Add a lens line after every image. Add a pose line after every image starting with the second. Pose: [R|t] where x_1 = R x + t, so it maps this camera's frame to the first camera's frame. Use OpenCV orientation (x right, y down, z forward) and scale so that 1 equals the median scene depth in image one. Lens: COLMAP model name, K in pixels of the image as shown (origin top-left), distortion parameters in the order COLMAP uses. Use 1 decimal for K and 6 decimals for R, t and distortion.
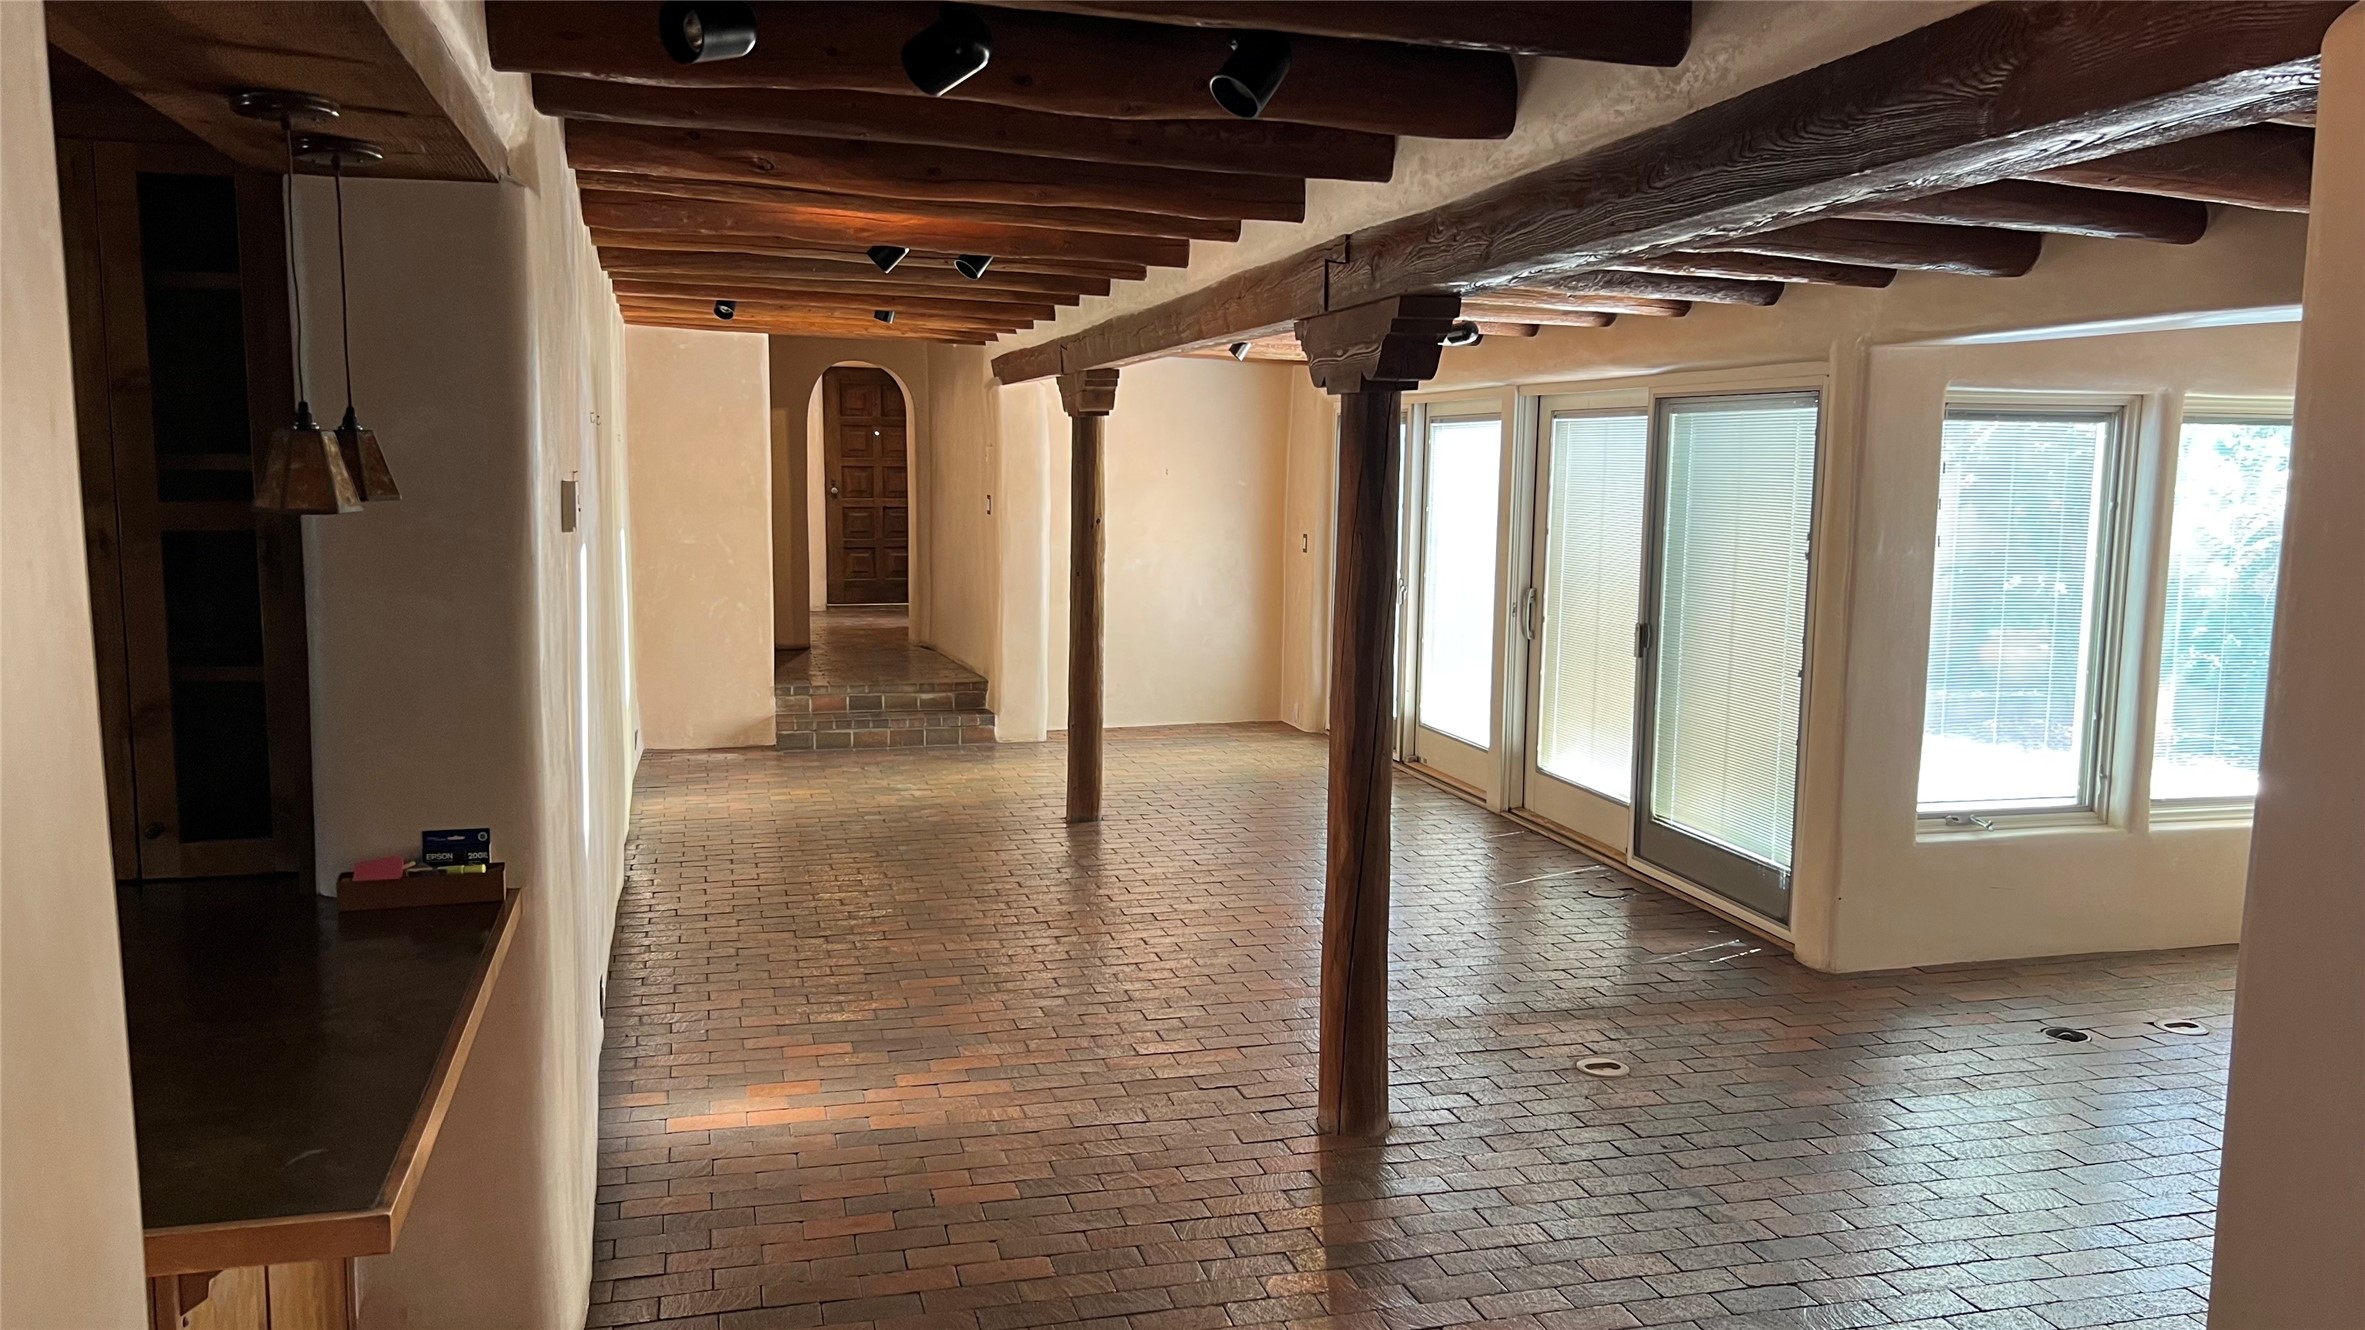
lens RADIAL K [[1732.8, 0, 1160.5], [0, 1732.8, 673.9], [0, 0, 1]] dist [0.010349, -0.000528]
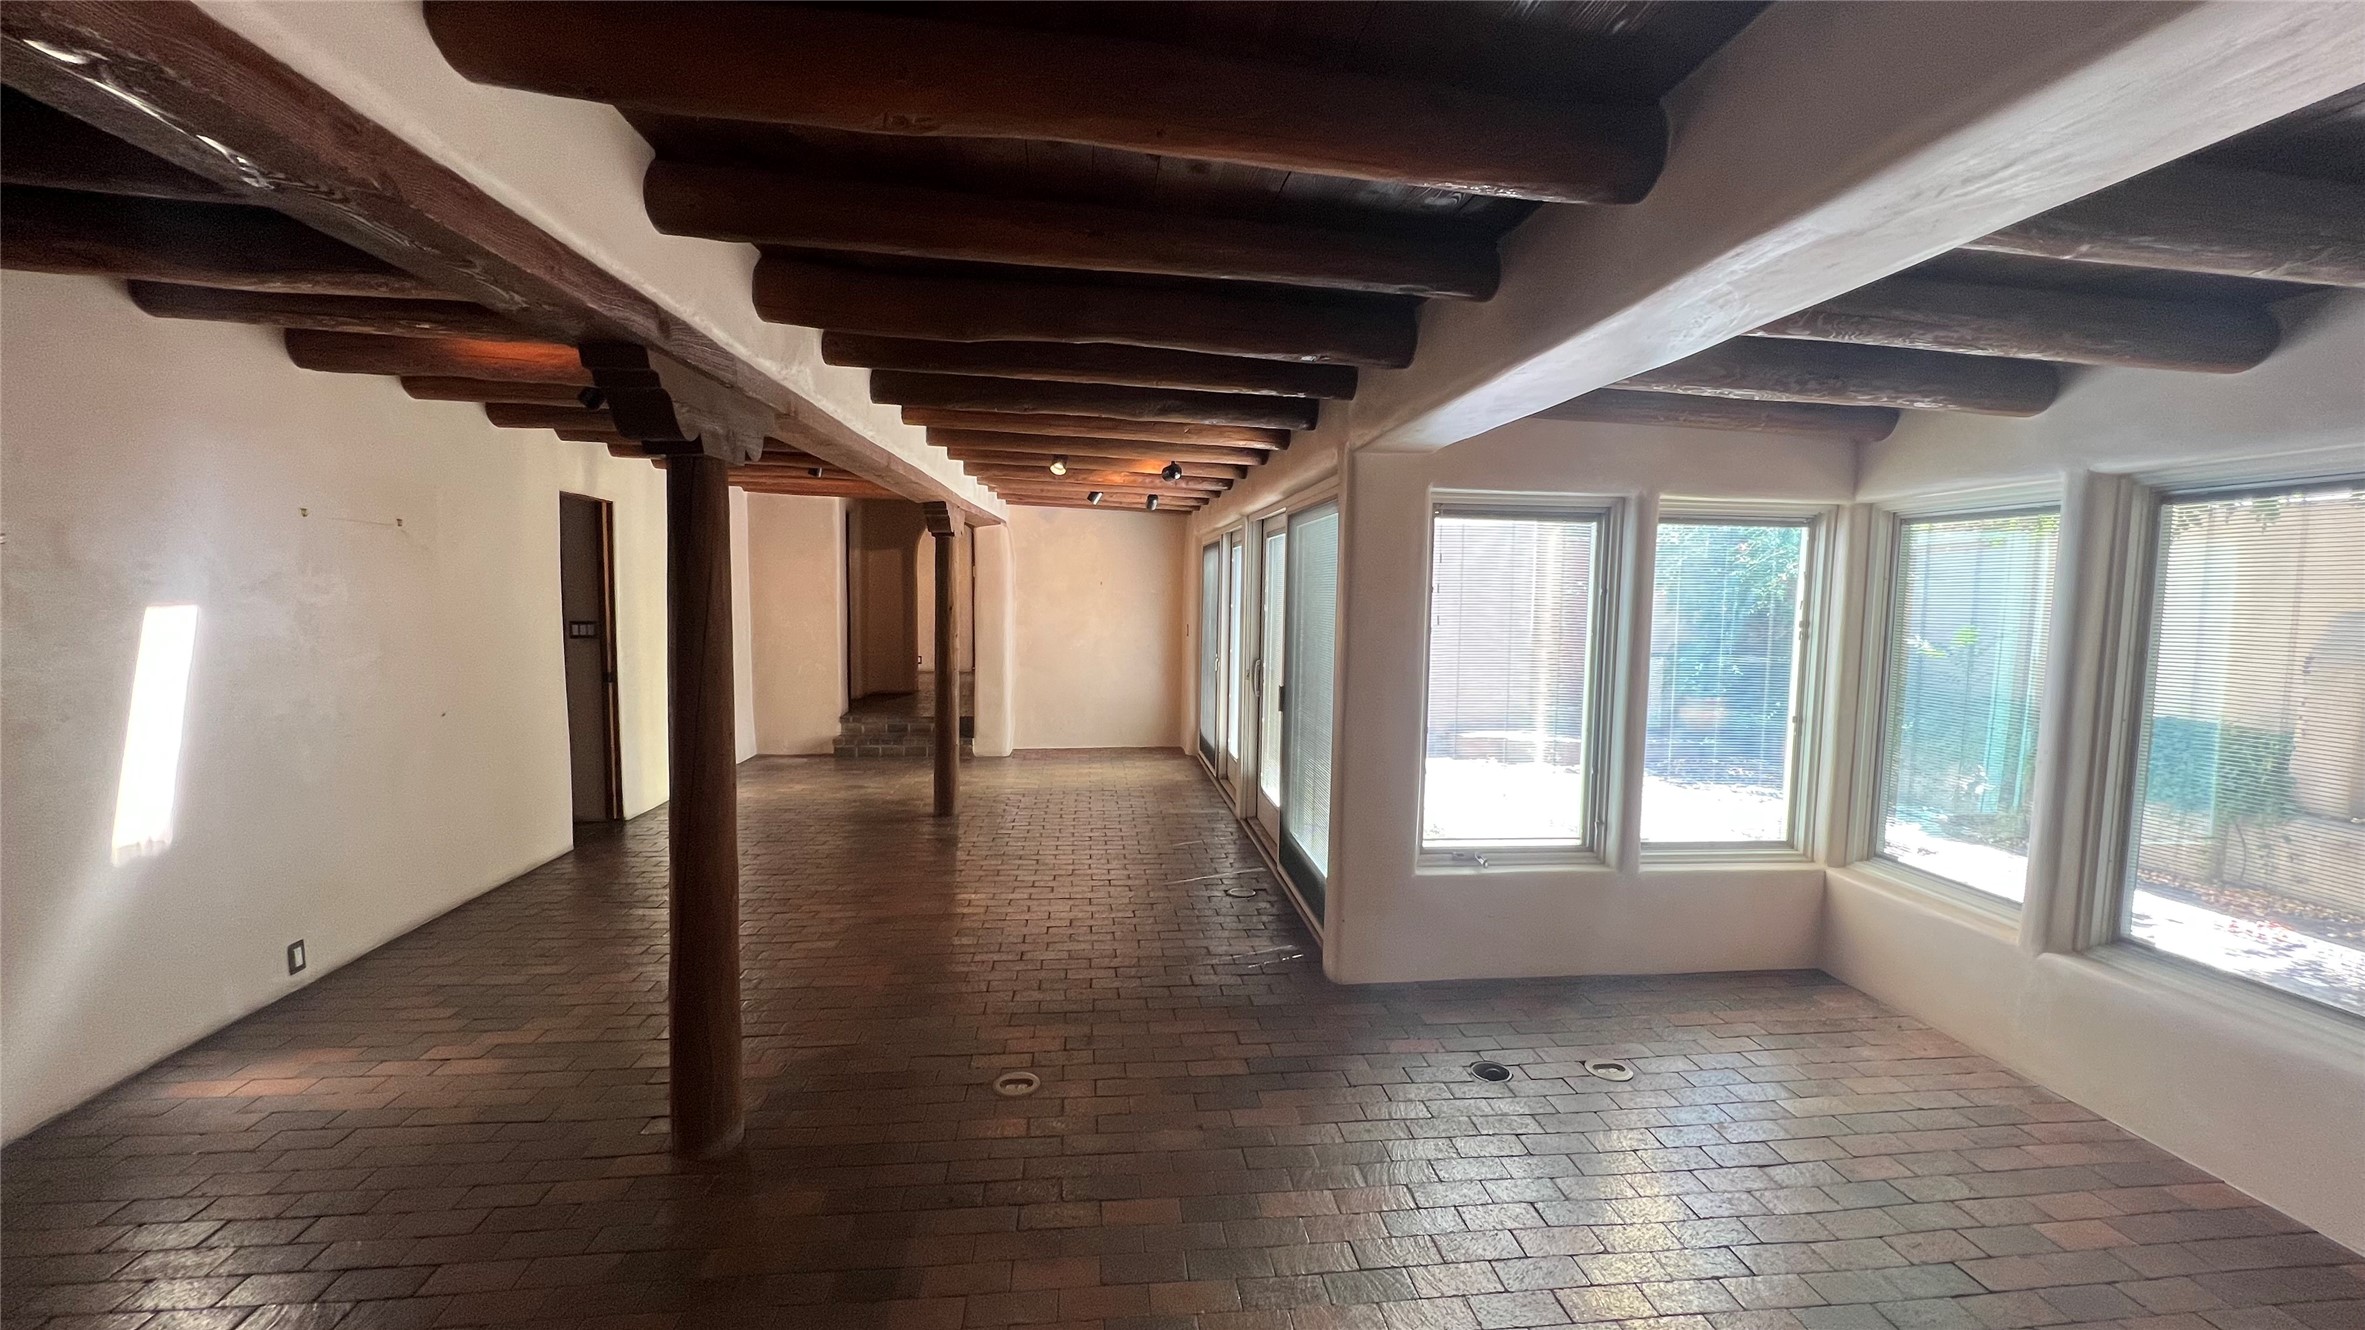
lens RADIAL K [[946.2, 0, 1182.5], [0, 946.2, 665.0], [0, 0, 1]] dist [-0.001578, 0.000012]
pose [[0.990441, 0.017284, -0.136851, 0.355290], [-0.024046, 0.998562, -0.047918, -0.010102], [0.135826, 0.050751, 0.989432, 0.330640]]
